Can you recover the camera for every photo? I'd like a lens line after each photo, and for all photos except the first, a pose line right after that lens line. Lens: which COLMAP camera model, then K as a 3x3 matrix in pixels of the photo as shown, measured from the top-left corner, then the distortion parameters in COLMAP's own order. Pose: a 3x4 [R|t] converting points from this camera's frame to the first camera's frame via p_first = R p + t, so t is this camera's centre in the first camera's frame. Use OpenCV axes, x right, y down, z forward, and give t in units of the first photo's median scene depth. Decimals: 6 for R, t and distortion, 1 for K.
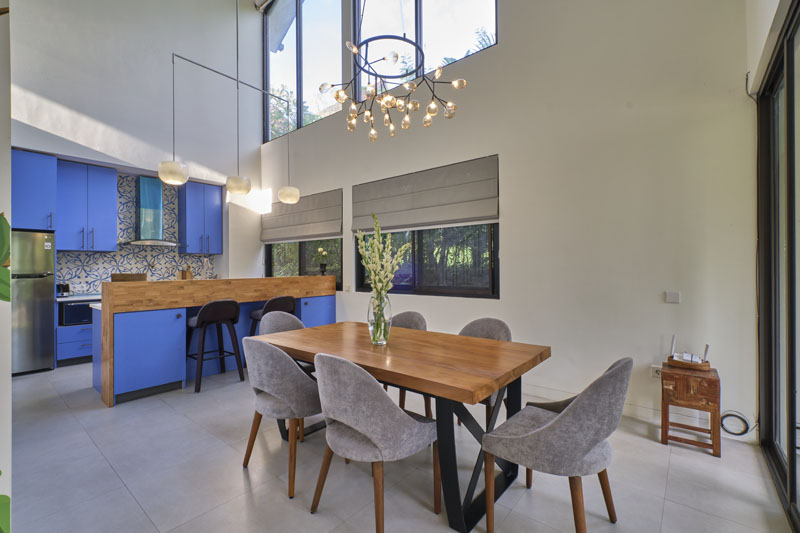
lens RADIAL K [[356.1, 0, 402.4], [0, 356.1, 267.4], [0, 0, 1]] dist [-0.014485, 0.000028]
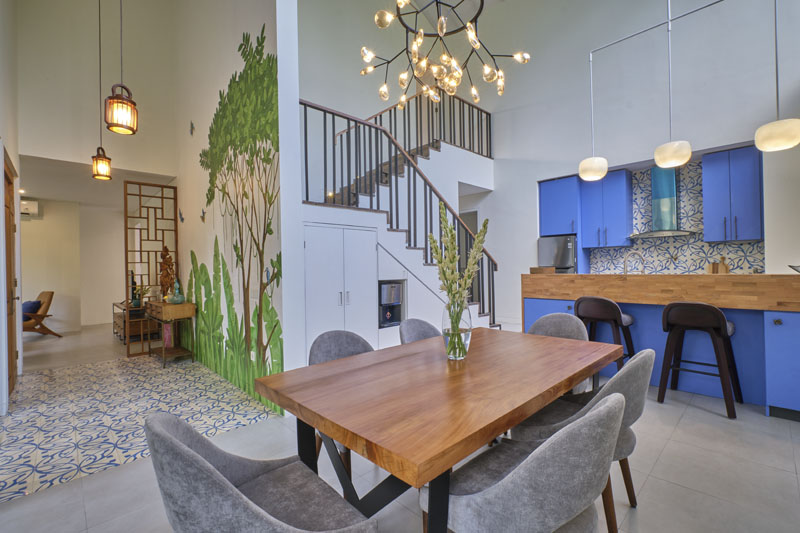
lens RADIAL K [[356.1, 0, 404.1], [0, 356.1, 268.0], [0, 0, 1]] dist [-0.014485, 0.000028]
pose [[-0.121403, 0.013211, -0.992515, 0.309976], [0.019160, 0.999756, 0.010964, -0.001967], [0.992418, -0.017686, -0.121627, 0.413978]]
